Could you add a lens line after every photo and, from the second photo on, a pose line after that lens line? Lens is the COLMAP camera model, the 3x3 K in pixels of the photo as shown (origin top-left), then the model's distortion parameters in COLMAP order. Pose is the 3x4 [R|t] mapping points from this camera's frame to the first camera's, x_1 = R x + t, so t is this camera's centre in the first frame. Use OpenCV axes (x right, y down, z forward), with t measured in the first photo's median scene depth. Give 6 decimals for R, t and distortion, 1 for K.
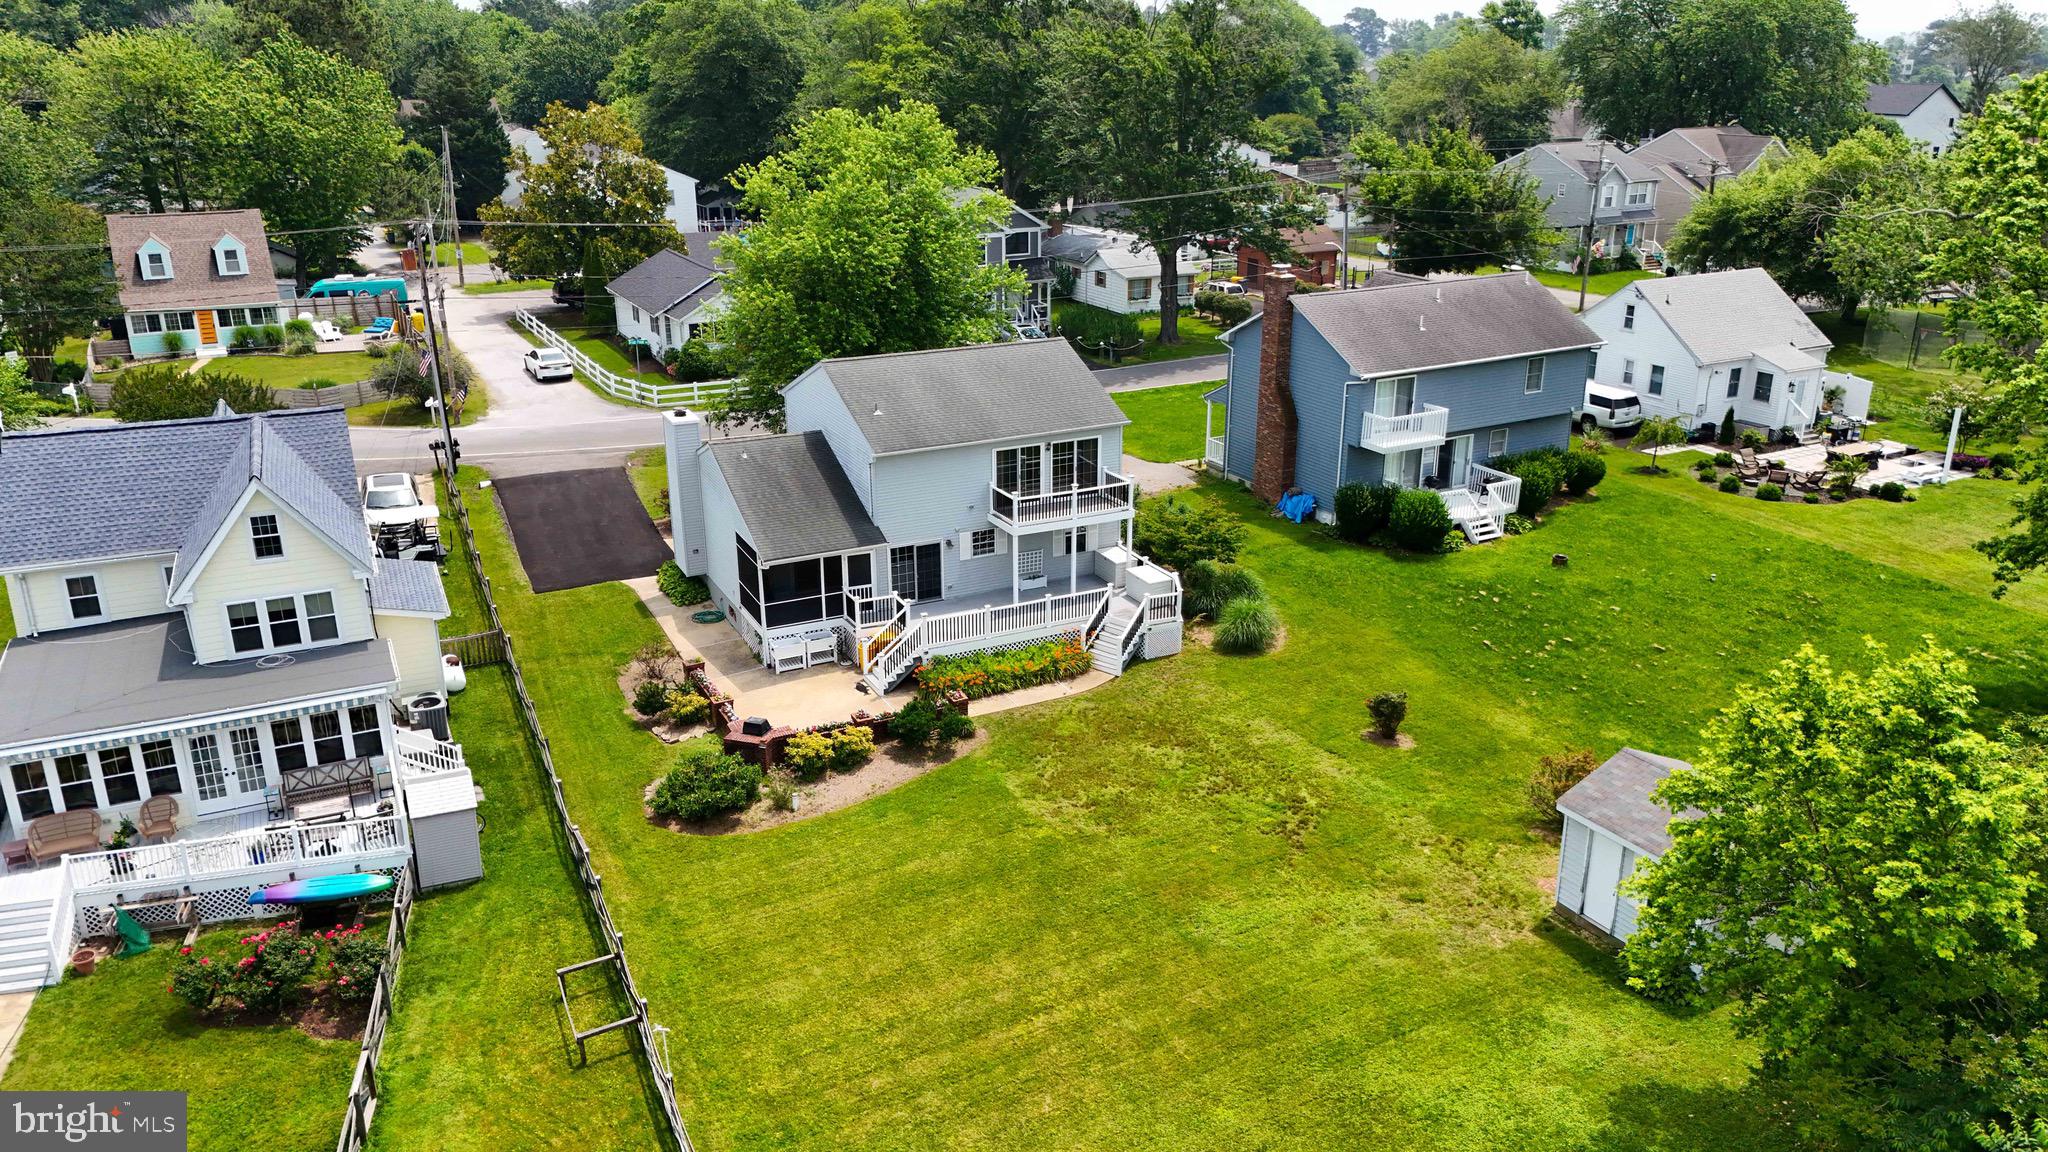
lens RADIAL K [[1538.4, 0, 1024.0], [0, 1538.4, 576.0], [0, 0, 1]] dist [0.087496, -0.002965]
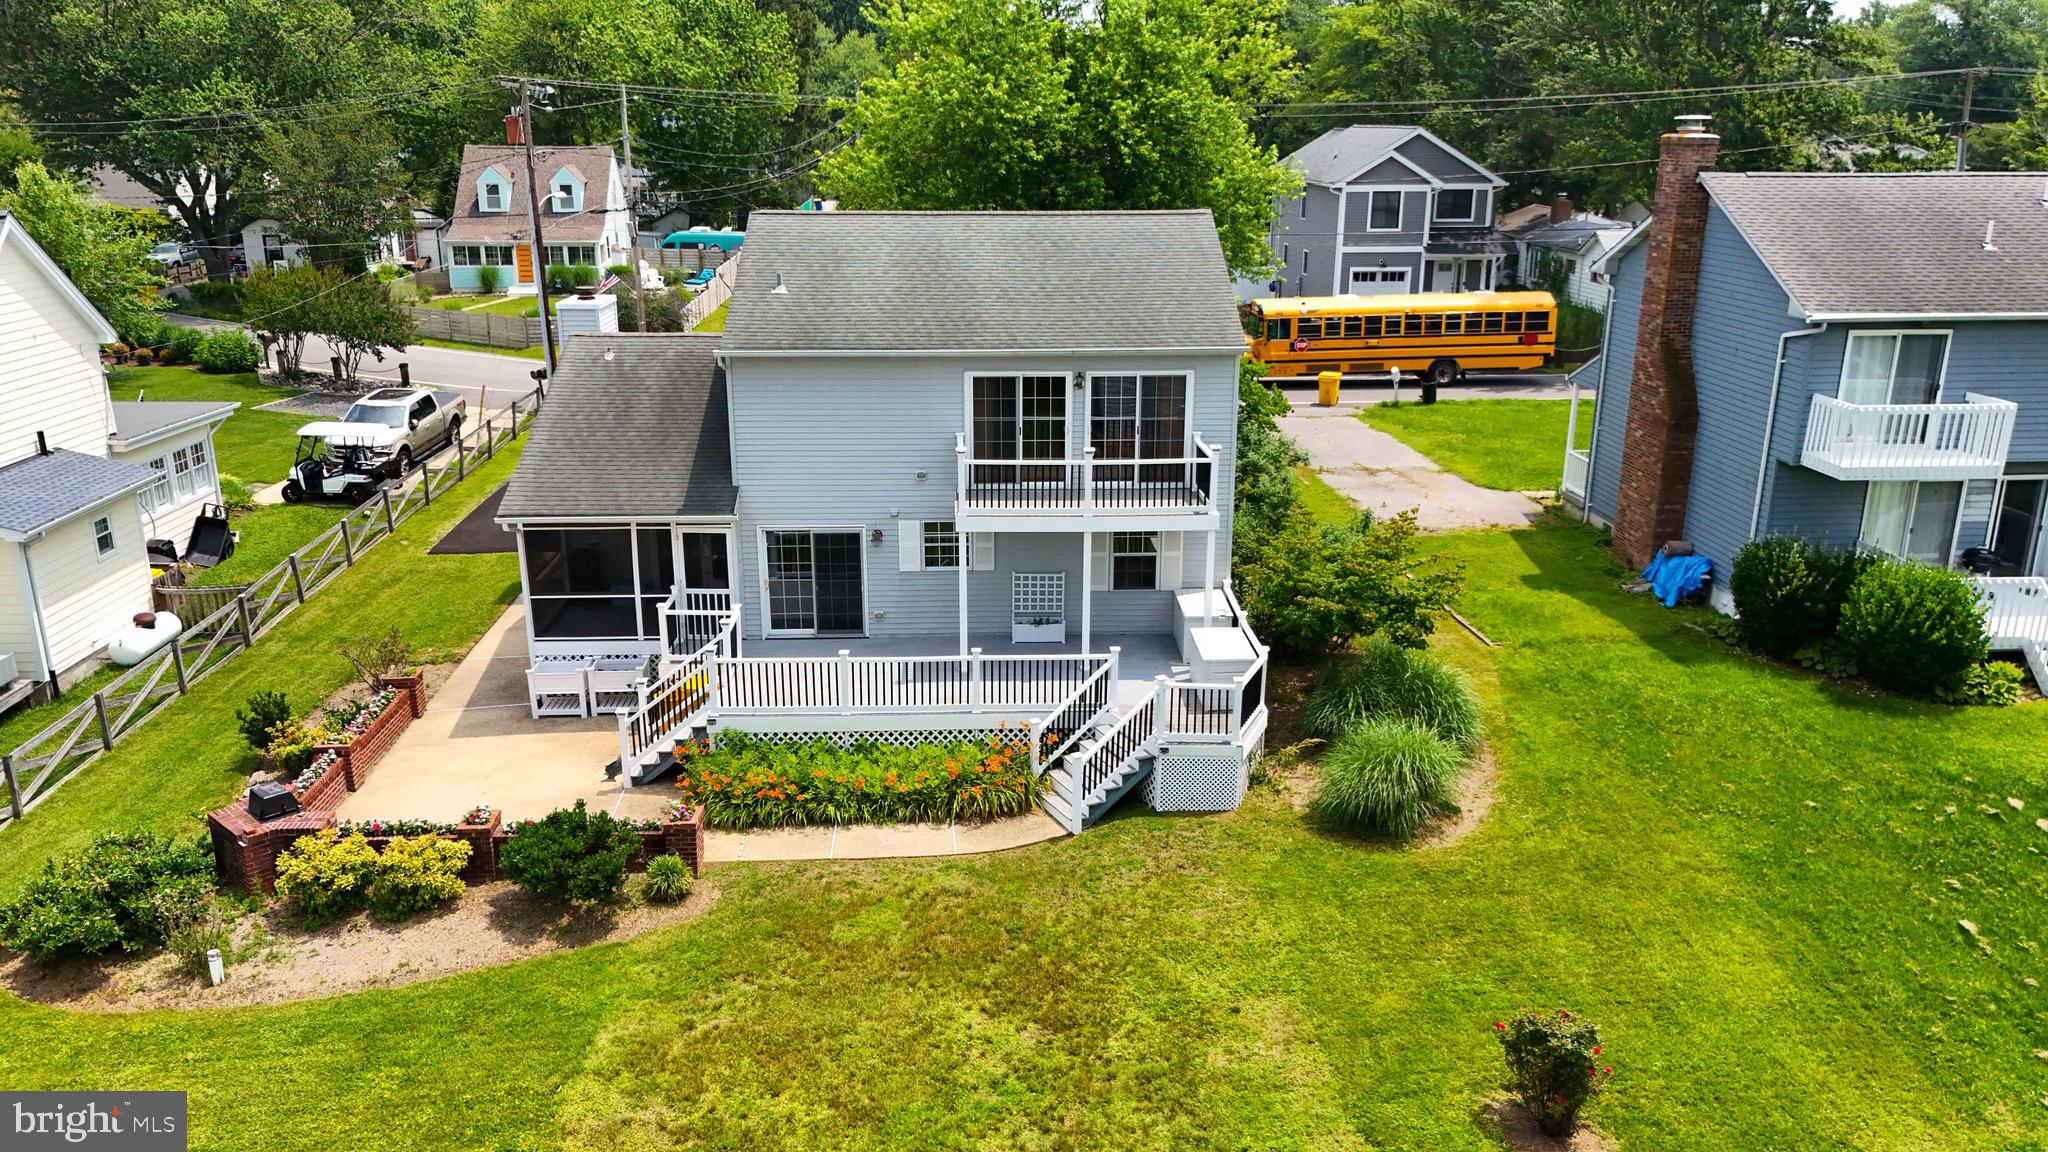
lens RADIAL K [[1528.4, 0, 1024.0], [0, 1528.4, 576.0], [0, 0, 1]] dist [0.060702, -0.063421]
pose [[0.911015, 0.124393, -0.393164, 0.219620], [-0.142629, 0.989624, -0.017384, -0.005254], [0.386922, 0.071914, 0.919304, 0.521399]]
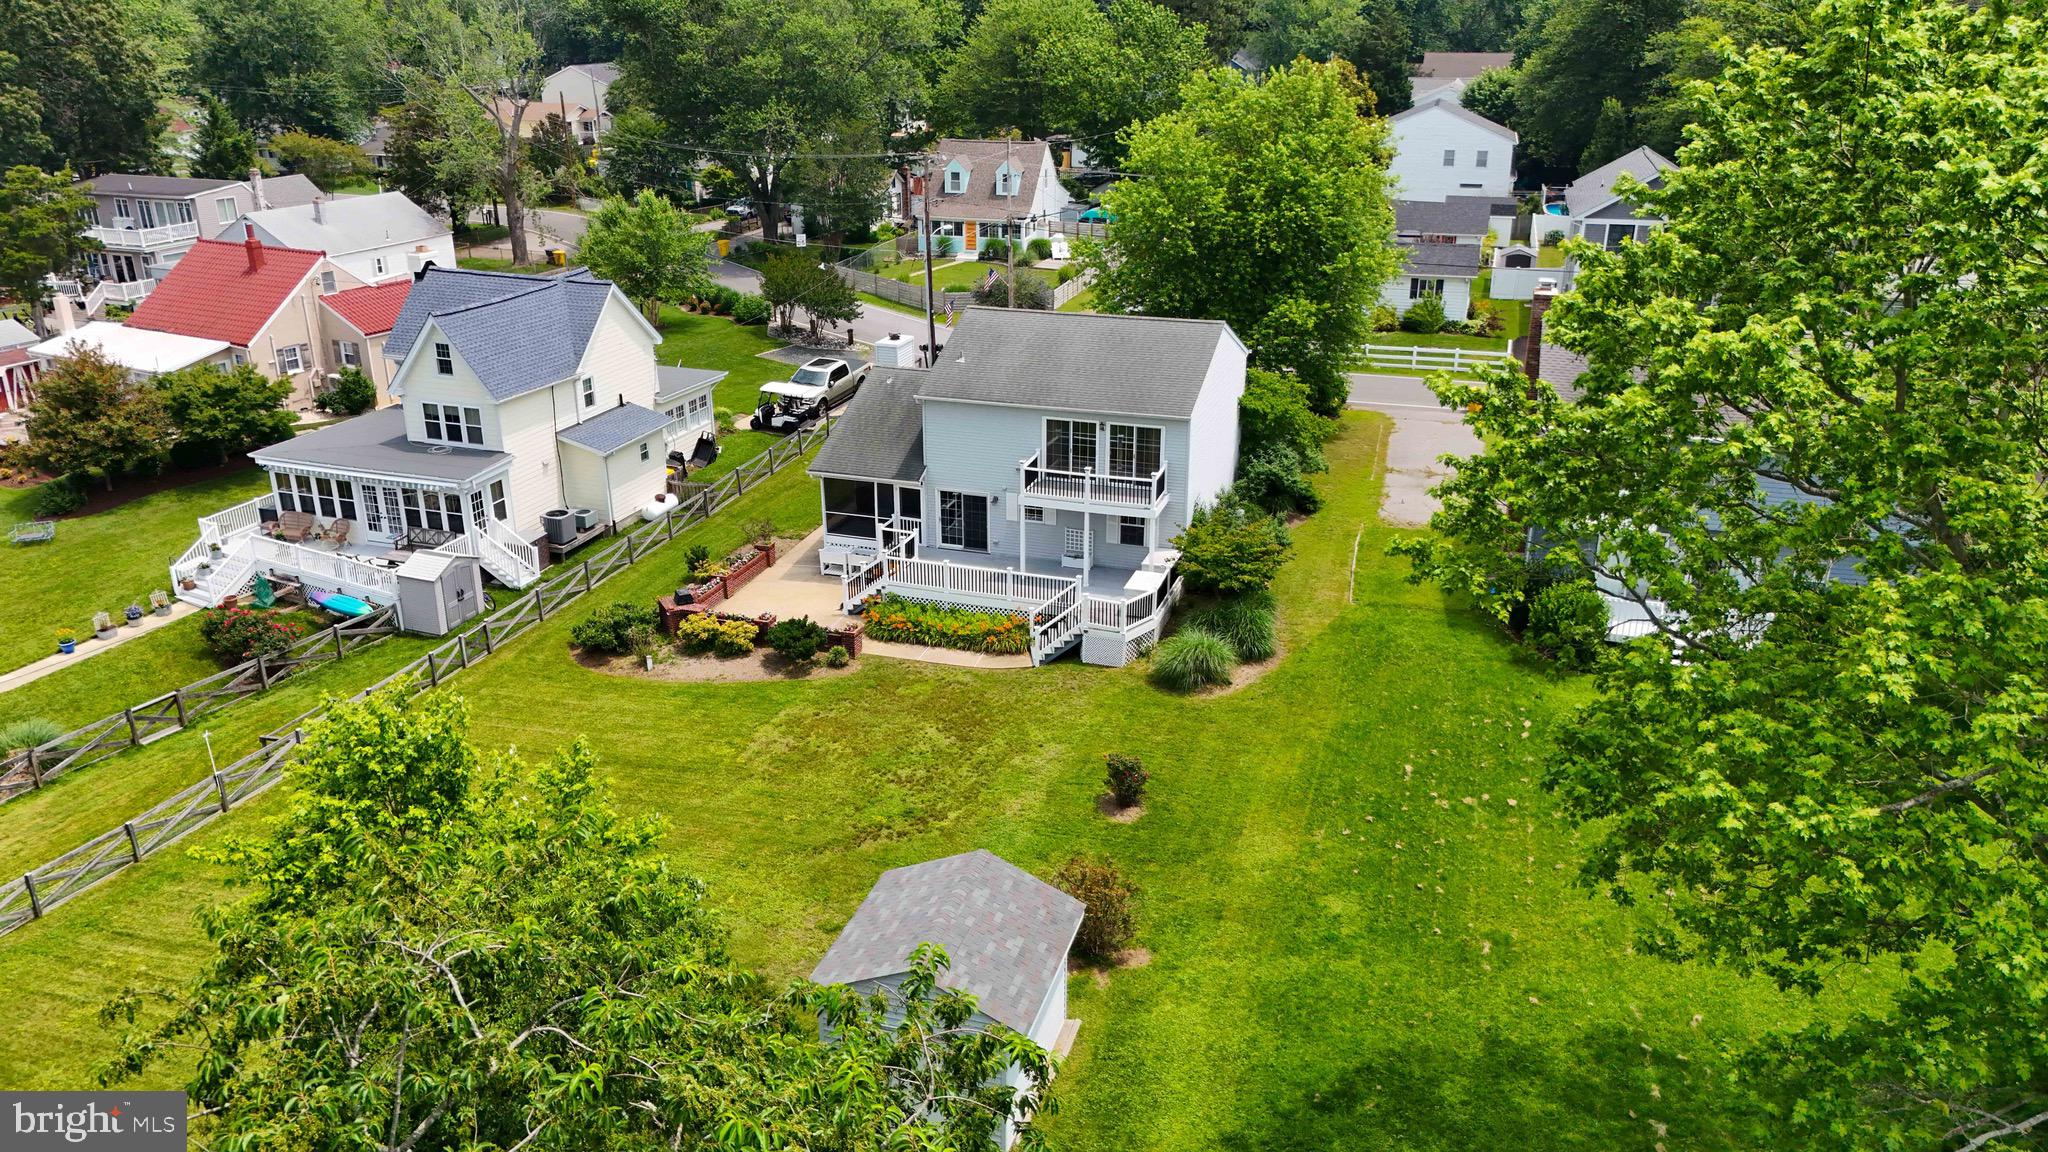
lens RADIAL K [[1538.4, 0, 1024.0], [0, 1538.4, 576.0], [0, 0, 1]] dist [0.087496, -0.002965]
pose [[0.707797, 0.257019, -0.658001, 0.651743], [-0.237444, 0.963828, 0.121063, -0.101147], [0.665315, 0.070551, 0.743222, 0.264811]]
